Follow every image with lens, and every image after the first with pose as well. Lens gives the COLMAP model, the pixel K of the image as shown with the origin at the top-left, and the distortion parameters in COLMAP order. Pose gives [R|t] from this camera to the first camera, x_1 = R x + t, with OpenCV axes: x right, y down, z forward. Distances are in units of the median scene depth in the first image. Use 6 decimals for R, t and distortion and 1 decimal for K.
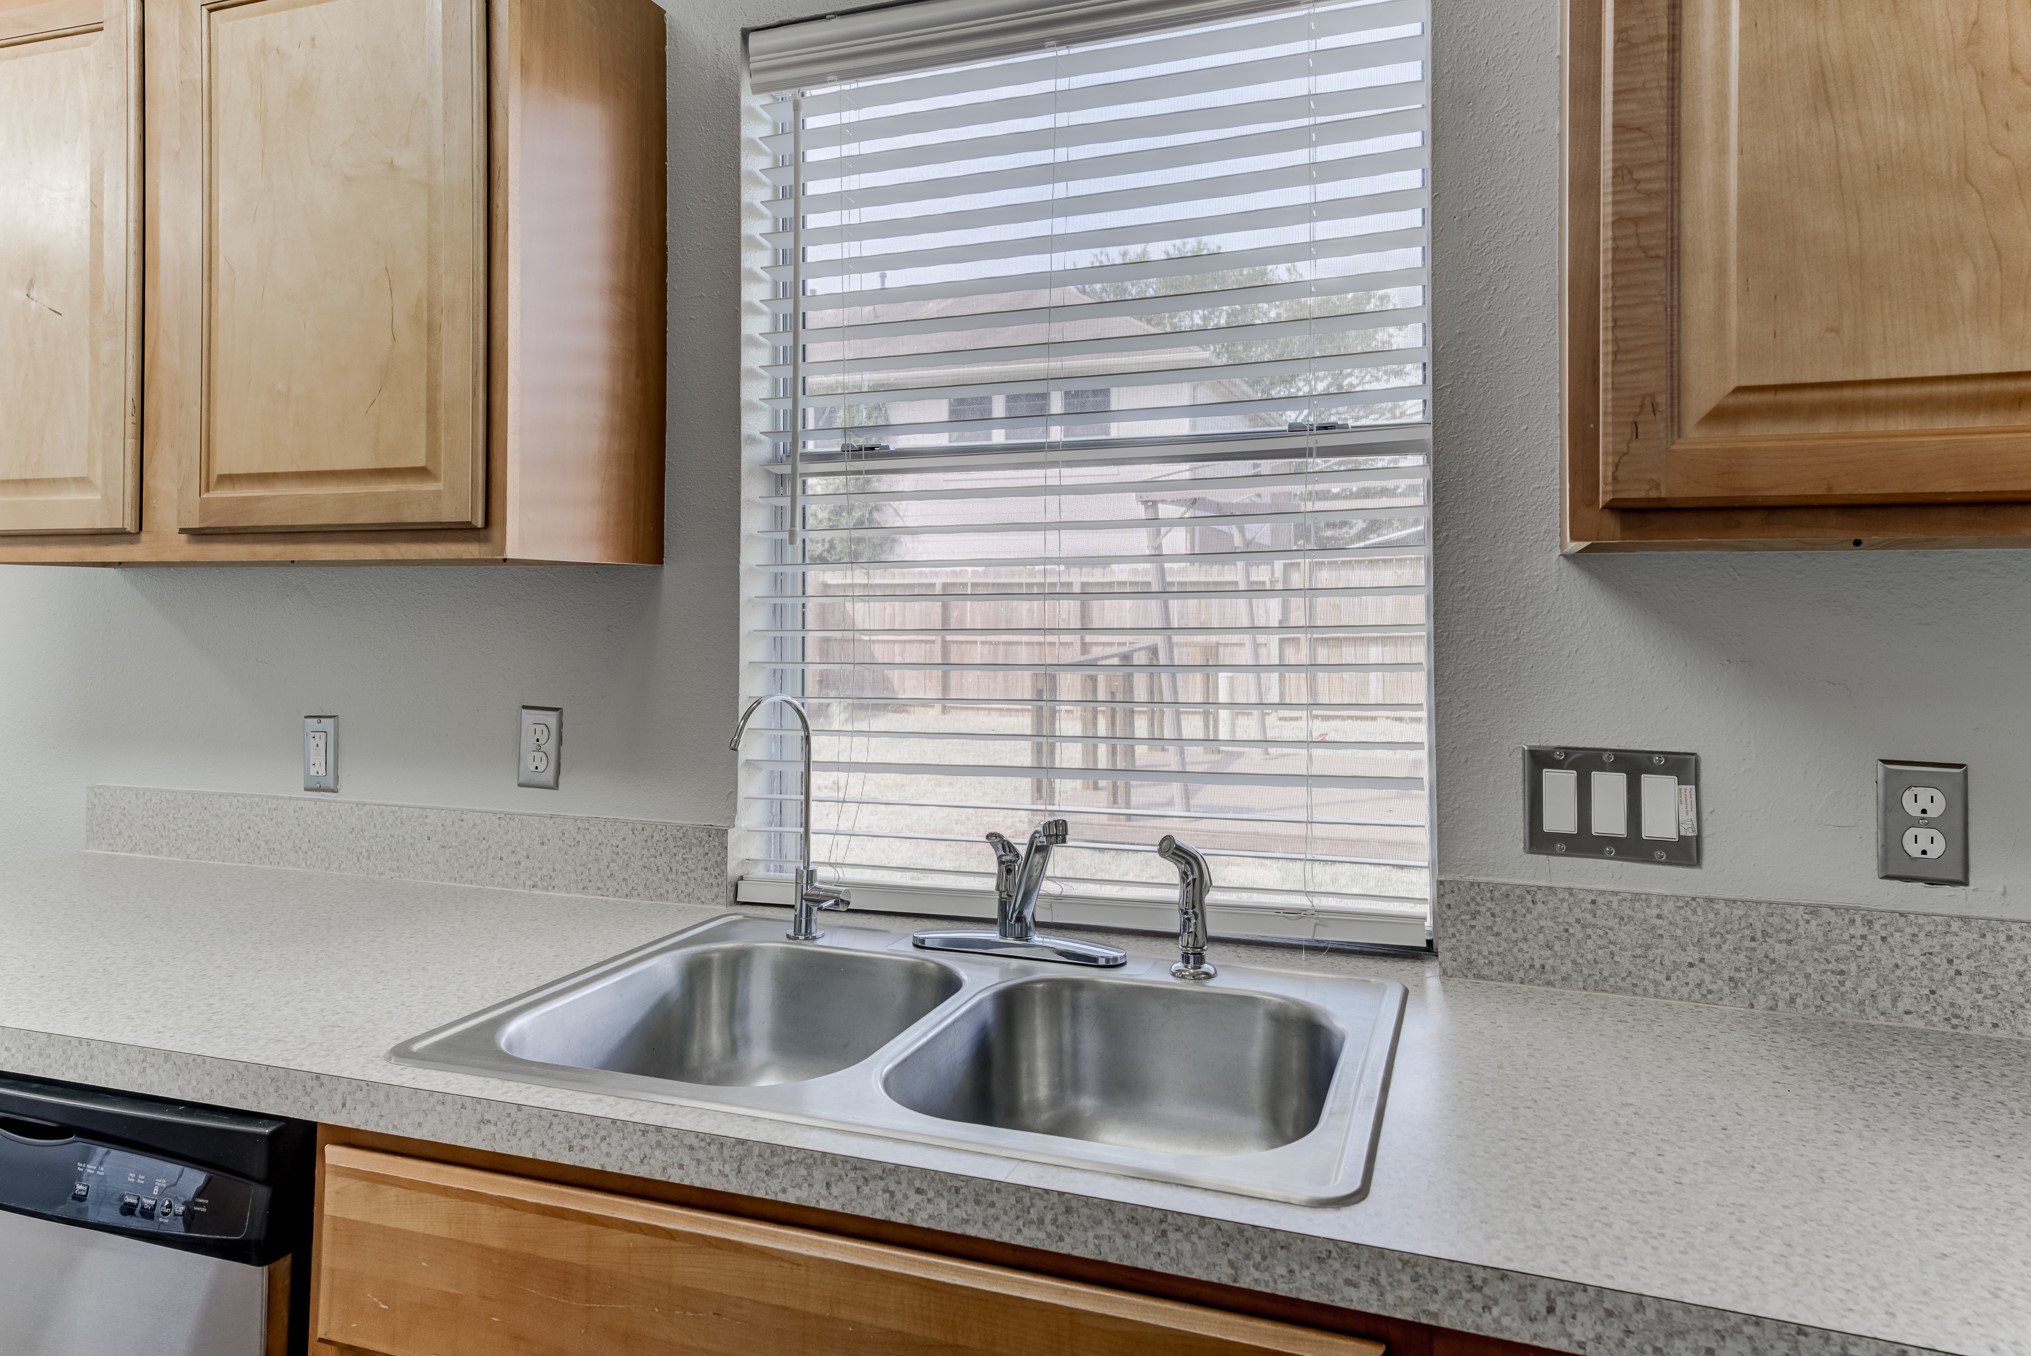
lens RADIAL K [[1257.5, 0, 1023.4], [0, 1257.5, 570.9], [0, 0, 1]] dist [0.039836, 0.001395]
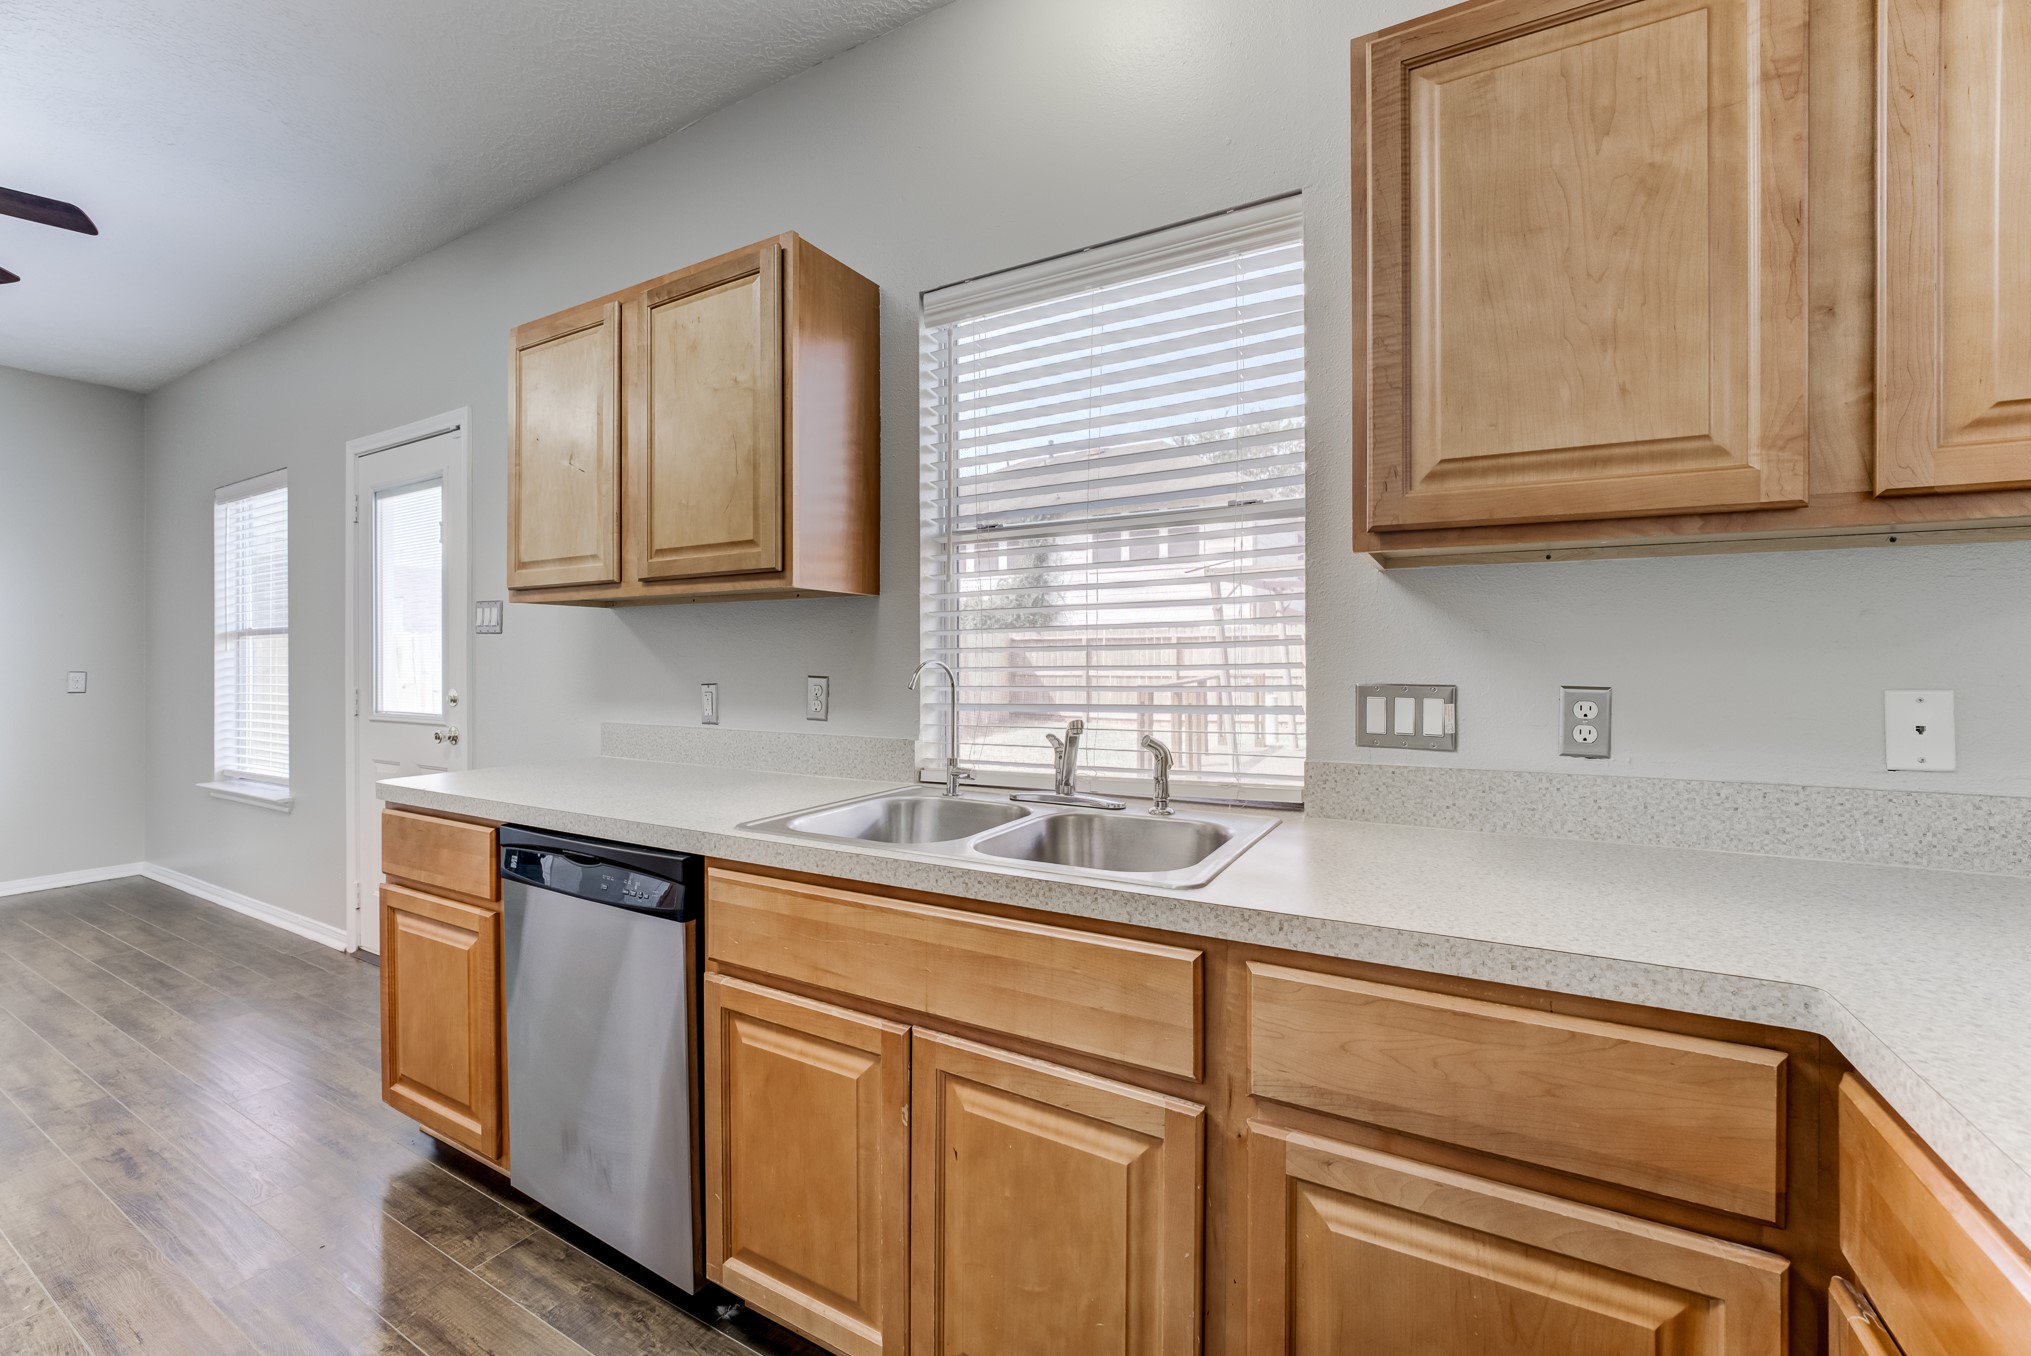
lens RADIAL K [[820.1, 0, 1020.9], [0, 820.1, 660.9], [0, 0, 1]] dist [-0.022684, 0.004374]
pose [[0.988126, -0.002707, -0.153619, 0.120670], [0.007366, 0.999530, 0.029763, 0.072699], [0.153466, -0.030541, 0.987682, -0.159337]]
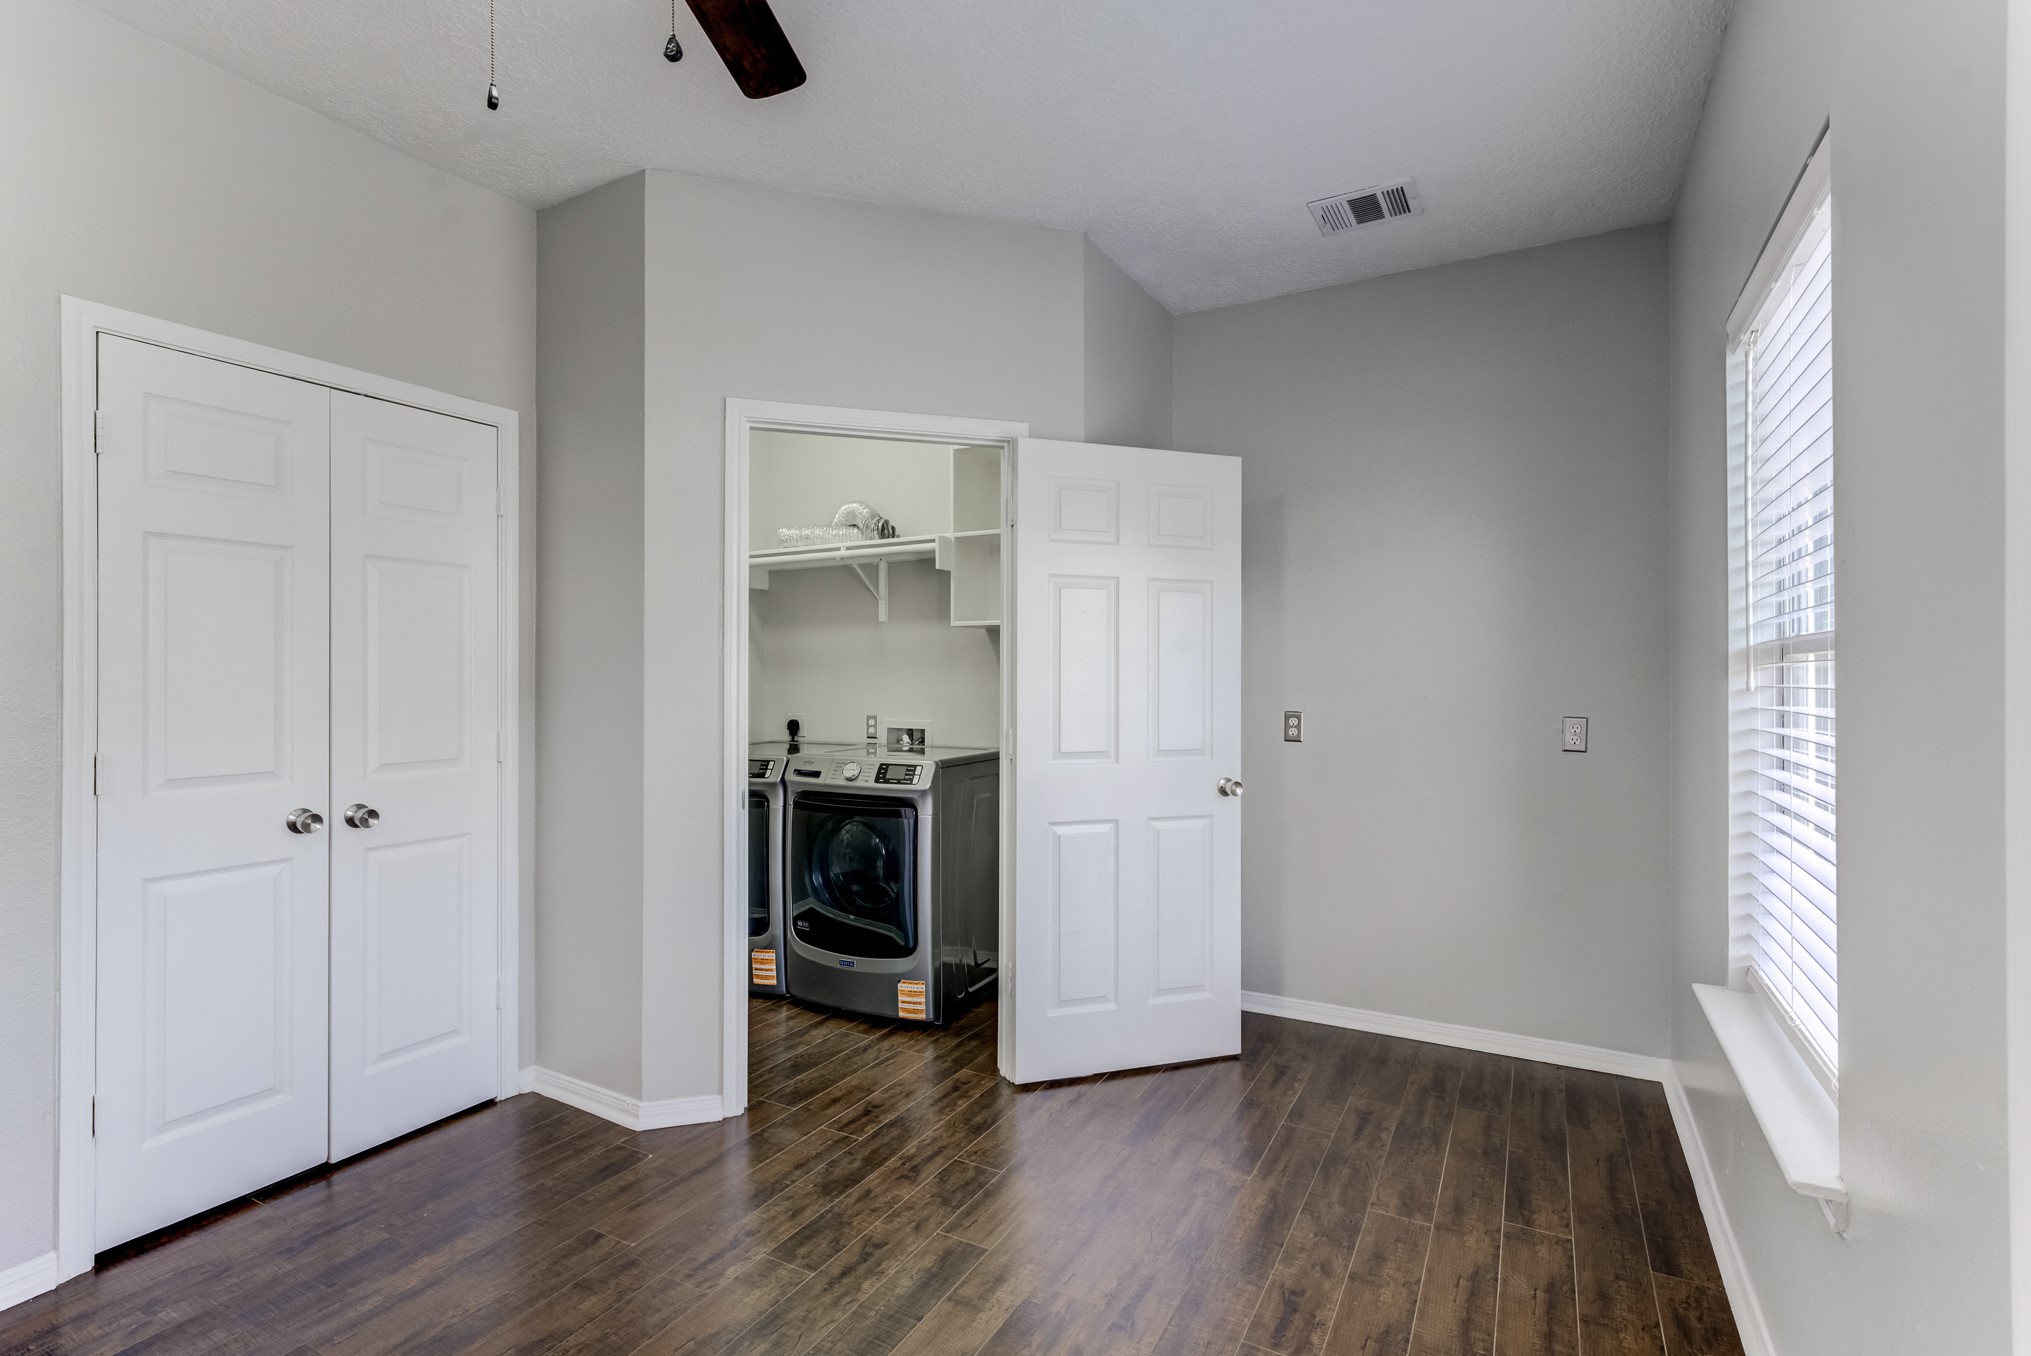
lens RADIAL K [[950.2, 0, 999.7], [0, 950.2, 675.1], [0, 0, 1]] dist [0.006948, -0.000069]
pose [[-0.156505, -0.001184, -0.987676, -1.670730], [0.032932, 0.999437, -0.006416, 0.048385], [0.987128, -0.033530, -0.156378, 1.492305]]
